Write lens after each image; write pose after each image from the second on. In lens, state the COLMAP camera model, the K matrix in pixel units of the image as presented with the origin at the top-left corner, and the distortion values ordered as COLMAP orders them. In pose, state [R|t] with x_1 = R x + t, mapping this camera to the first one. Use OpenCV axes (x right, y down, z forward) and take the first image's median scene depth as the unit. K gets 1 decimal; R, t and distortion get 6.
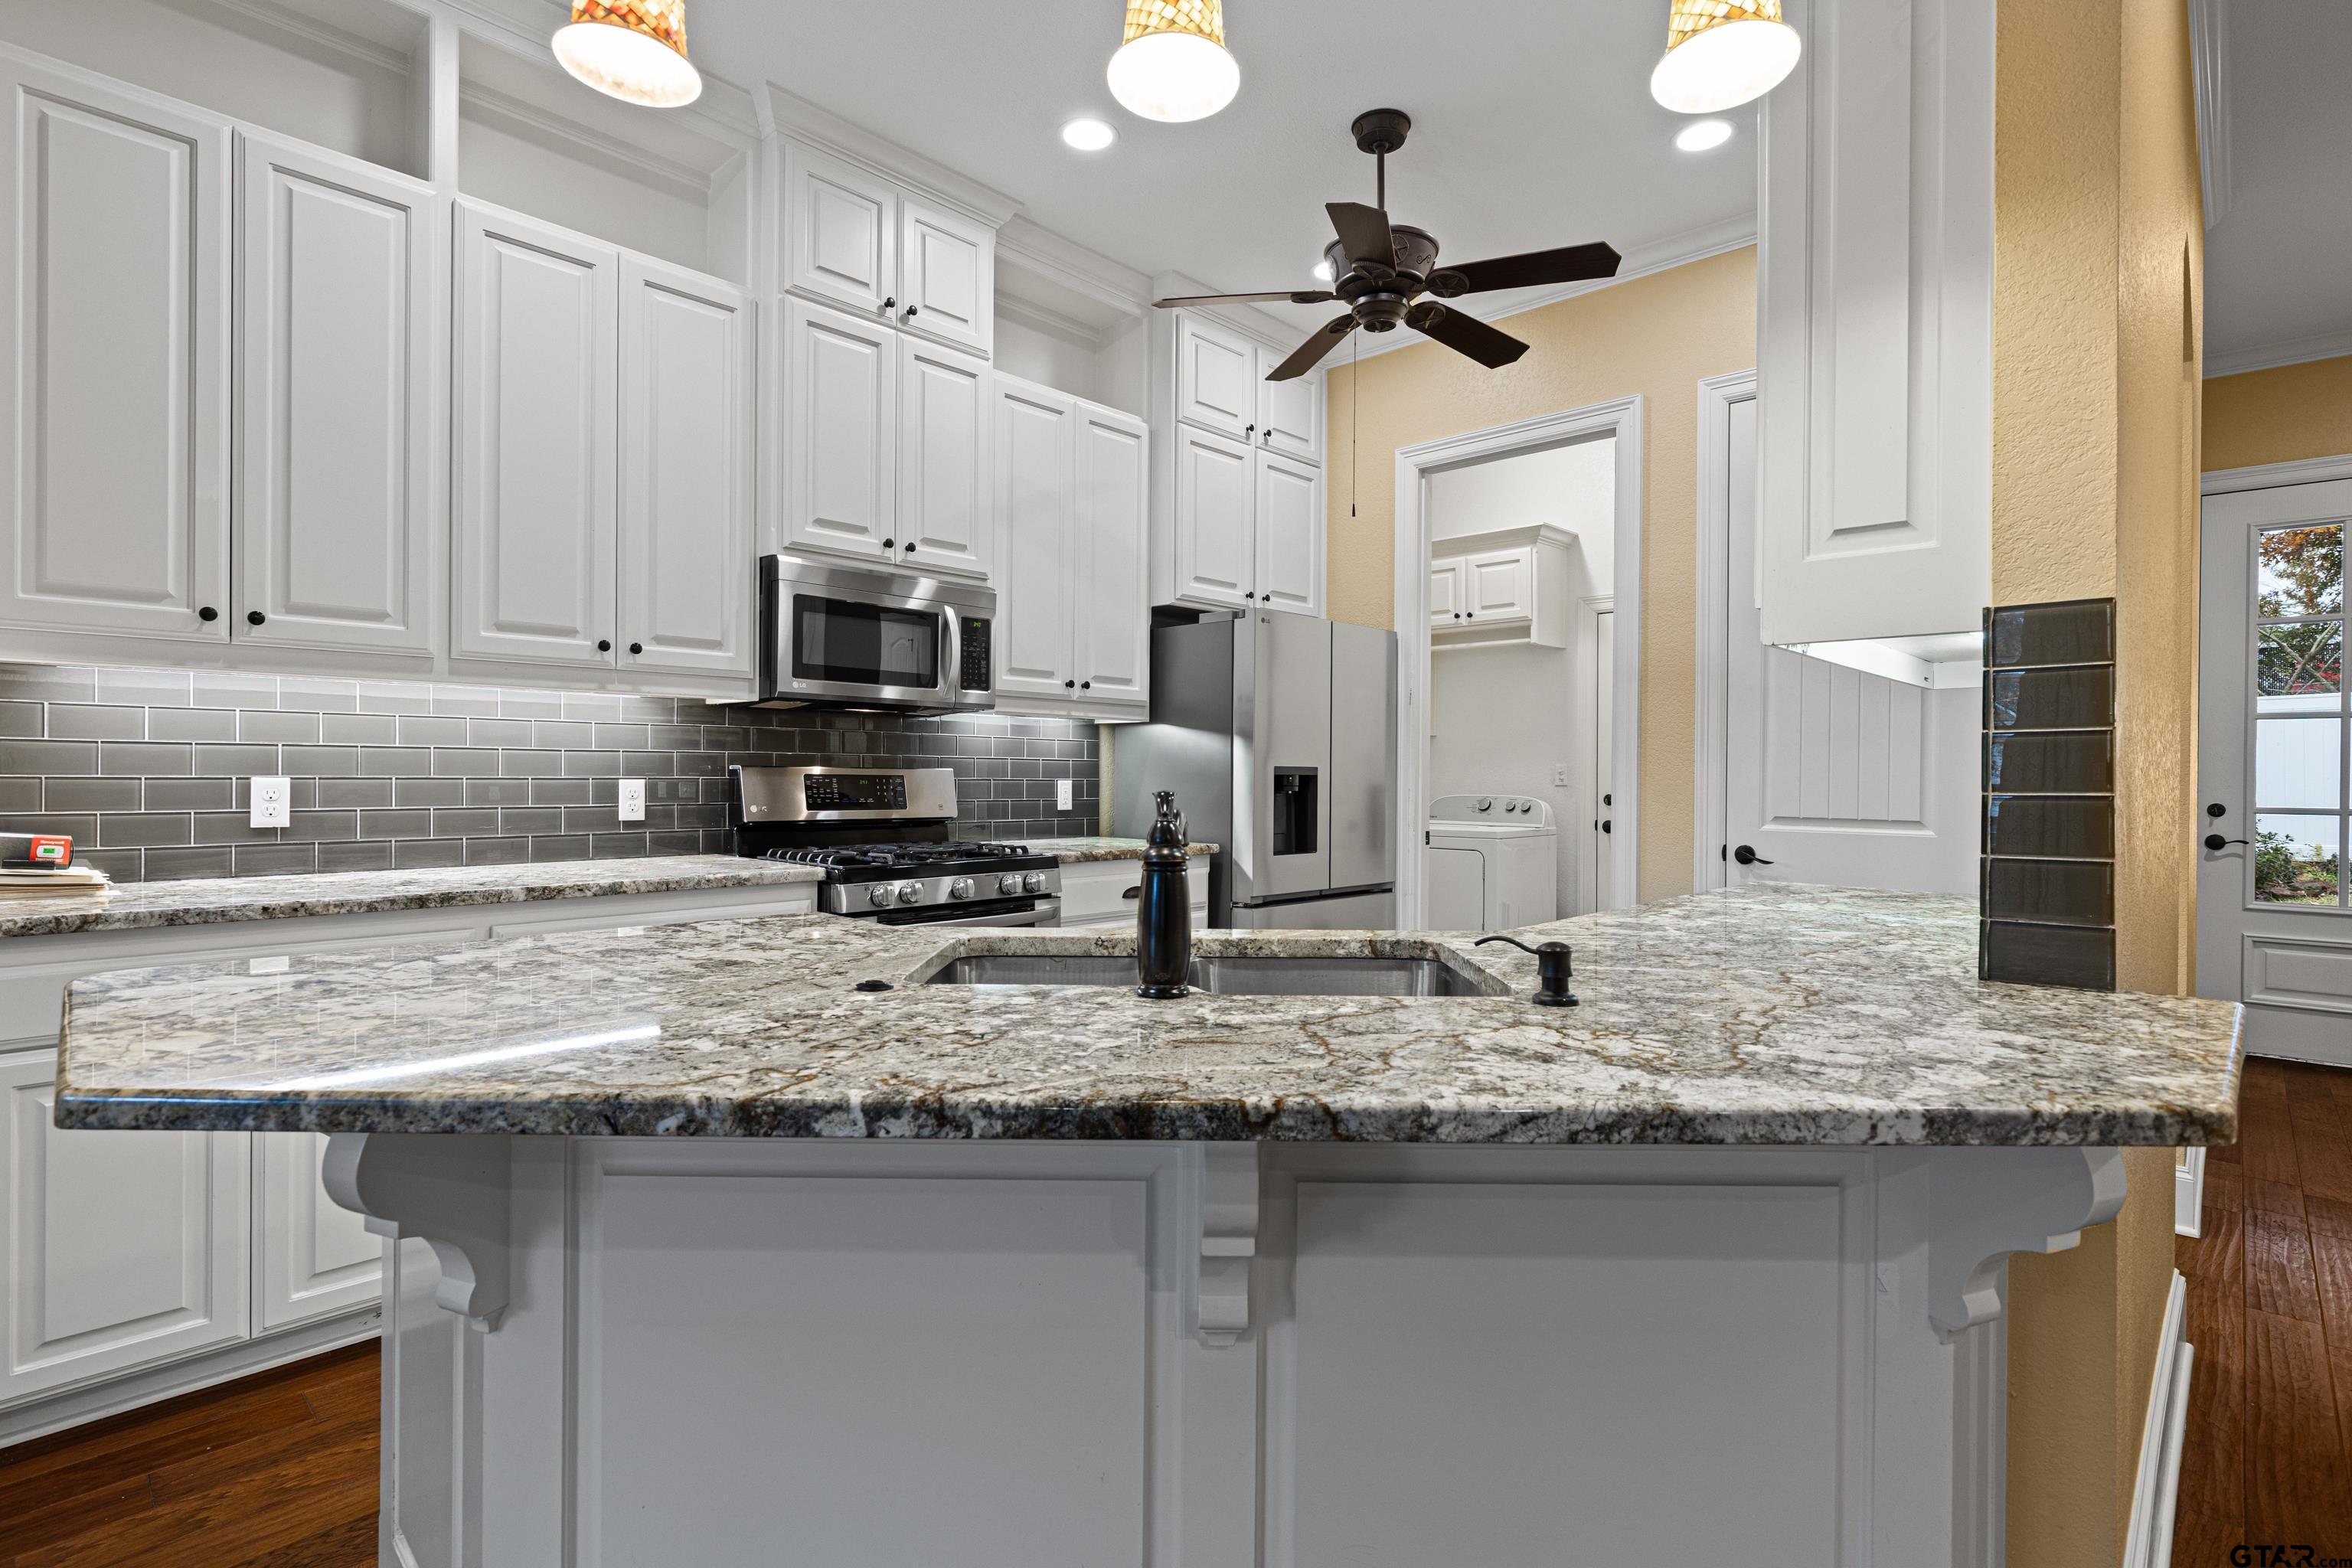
lens RADIAL K [[1163.8, 0, 1168.1], [0, 1163.8, 778.7], [0, 0, 1]] dist [-0.000112, -0.000145]
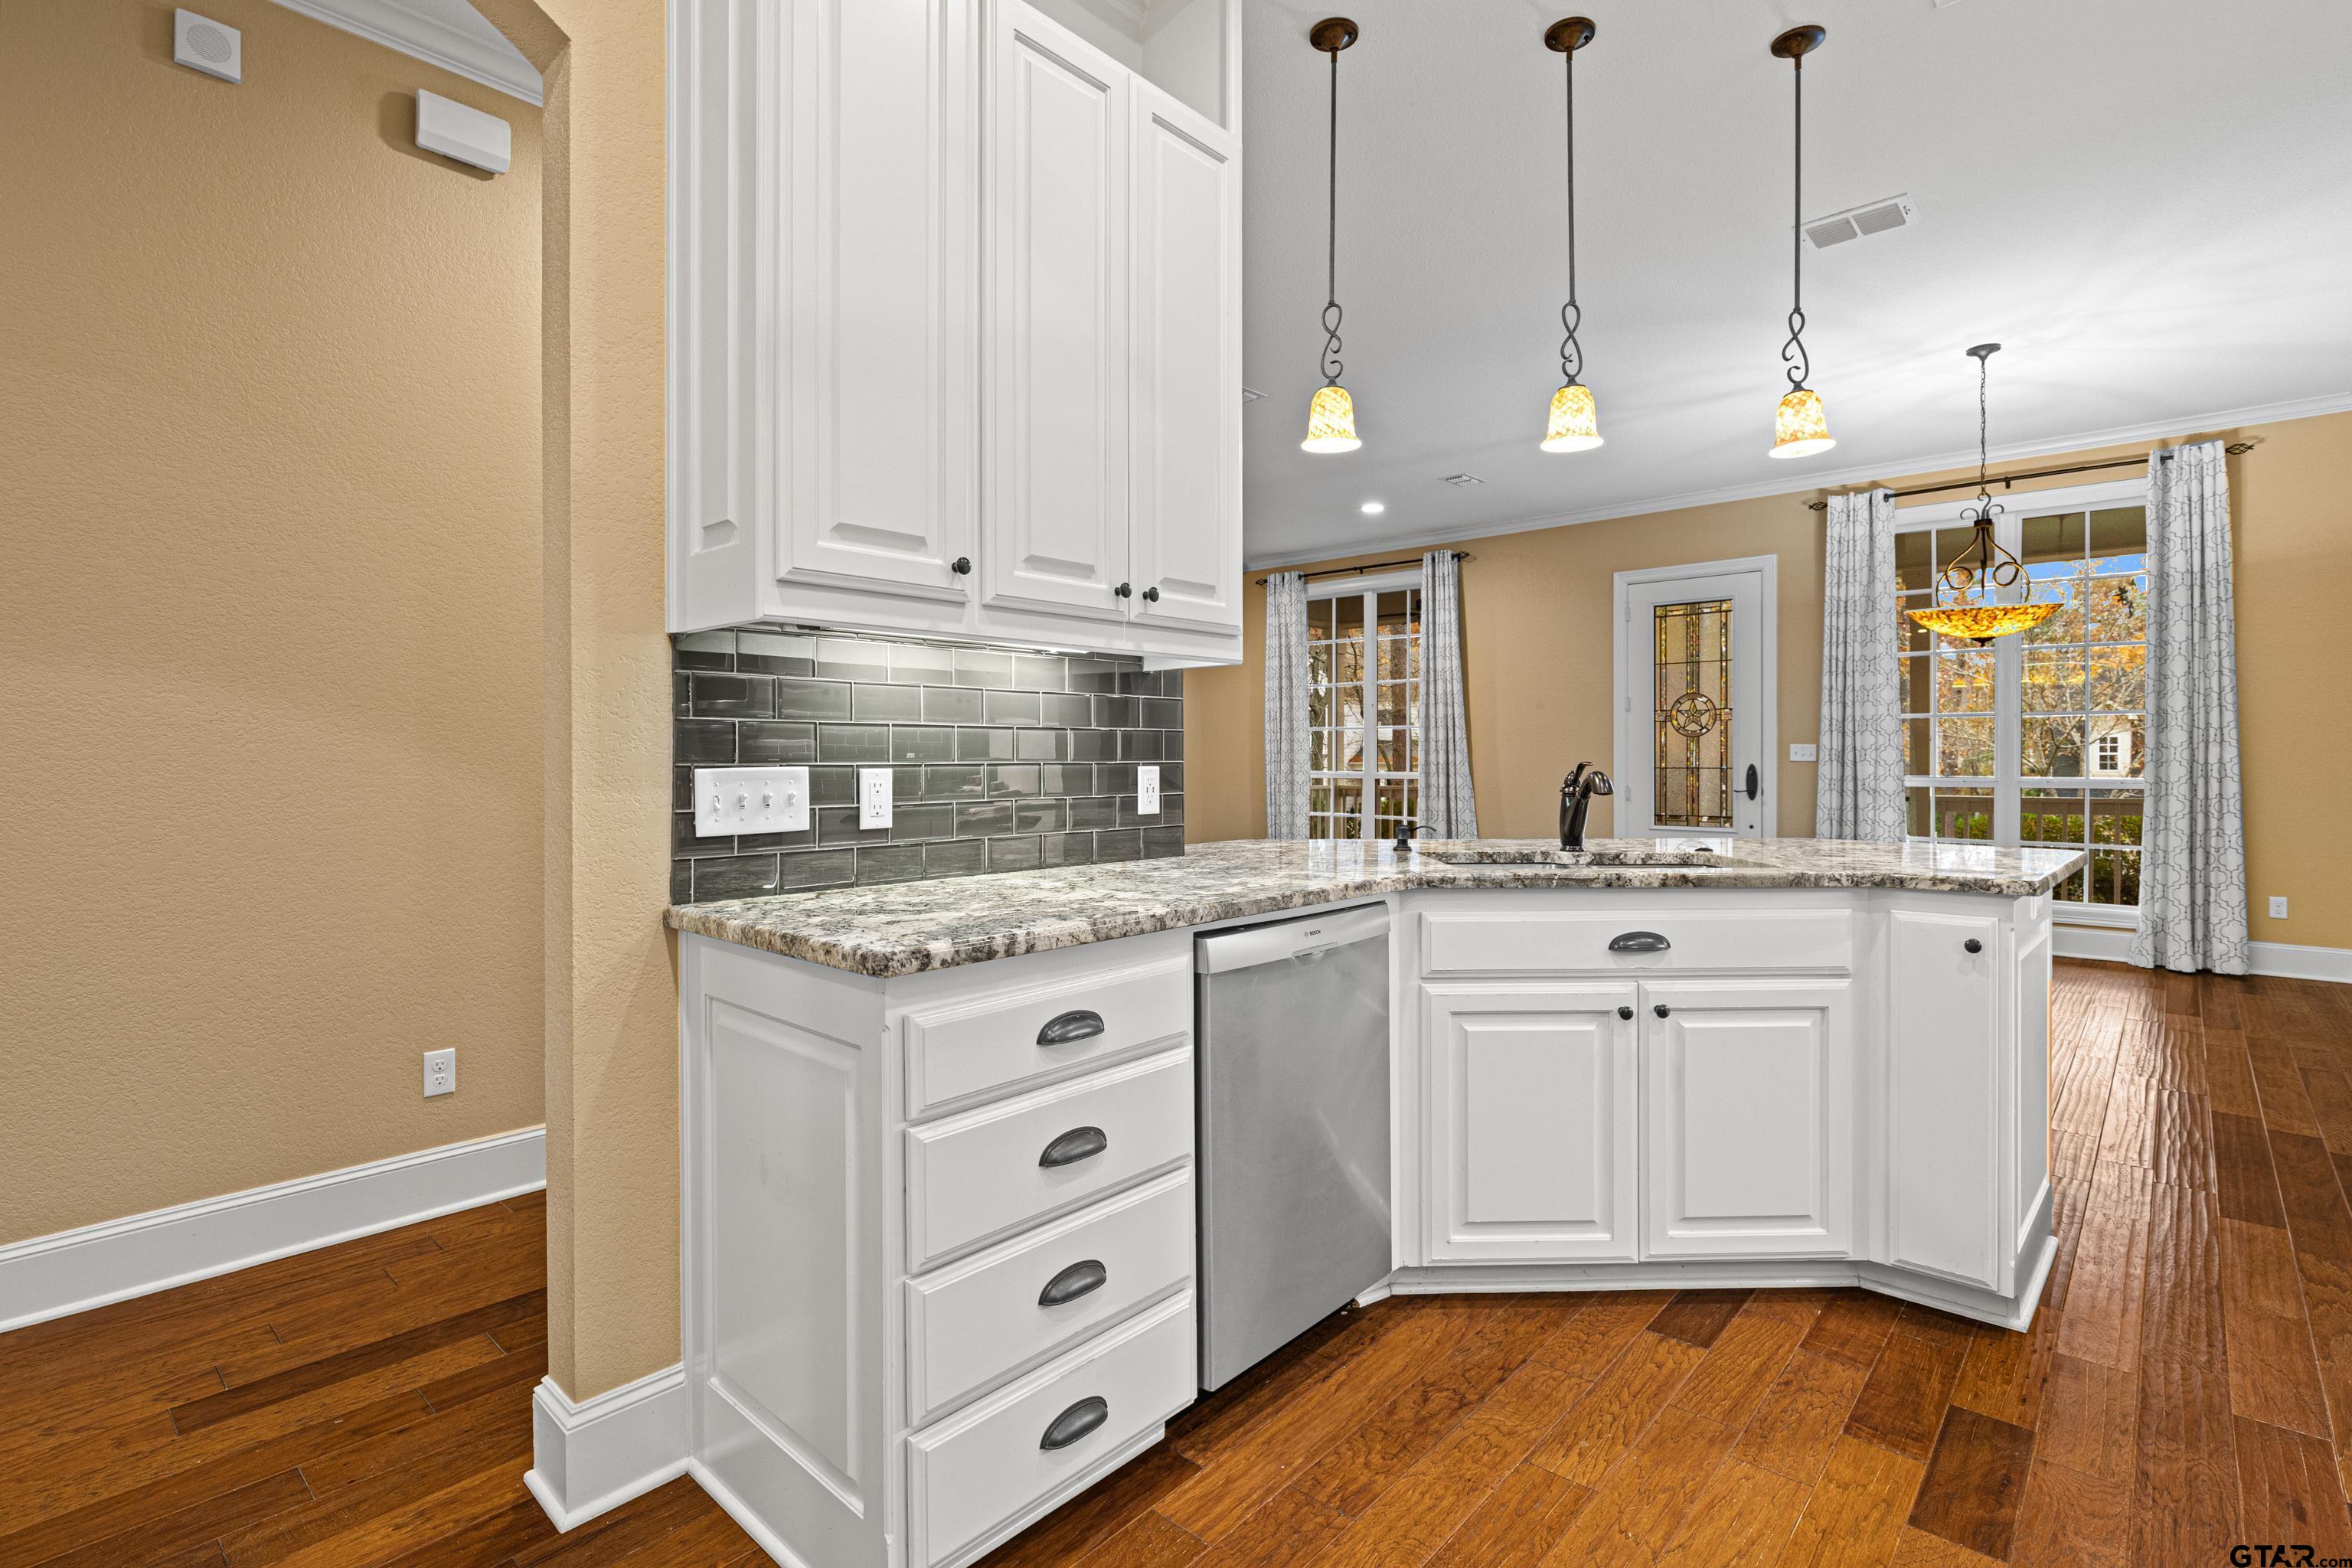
lens RADIAL K [[1133.2, 0, 1176.1], [0, 1133.2, 759.5], [0, 0, 1]] dist [-0.000673, 0.000122]
pose [[-0.999532, -0.004468, -0.030271, 0.332869], [-0.004635, 0.999974, 0.005456, -0.000699], [0.030246, 0.005594, -0.999527, 1.286406]]
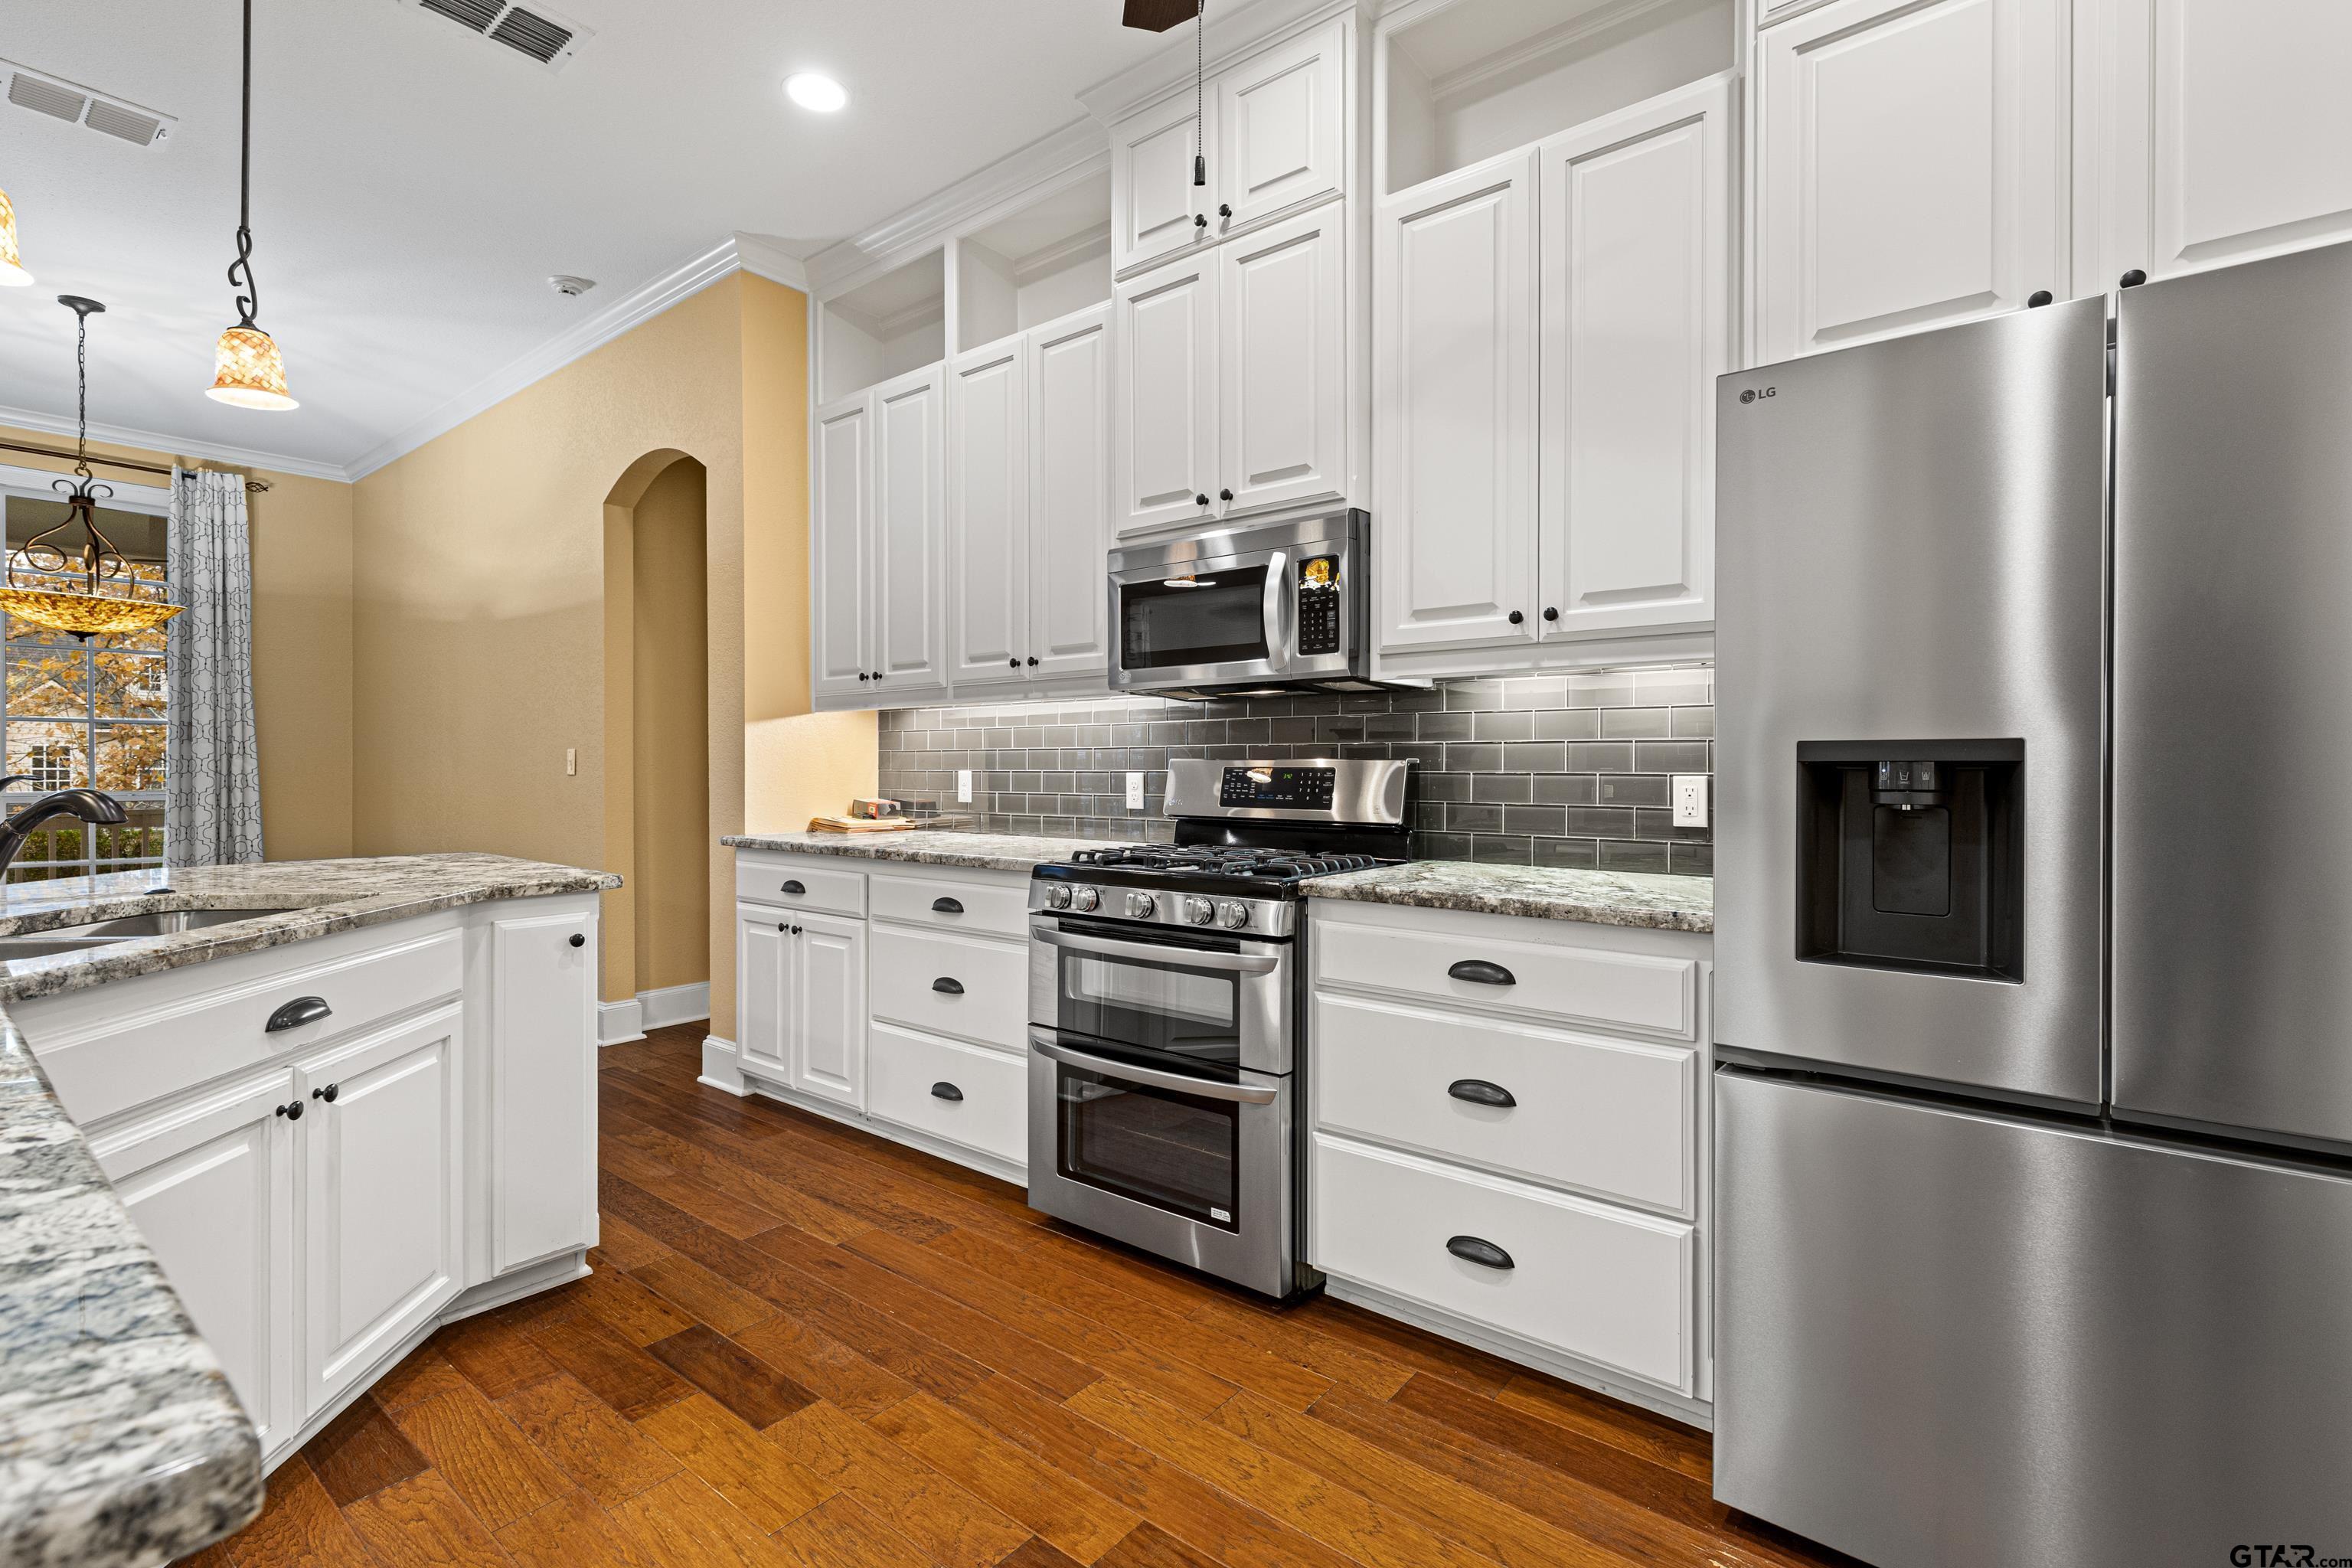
lens RADIAL K [[1046.8, 0, 1166.9], [0, 1046.8, 769.6], [0, 0, 1]] dist [0.002498, 0.000049]
pose [[0.080314, -0.004148, -0.996761, 0.553580], [-0.003399, 0.999984, -0.004435, 0.002192], [0.996764, 0.003744, 0.080299, 0.948510]]
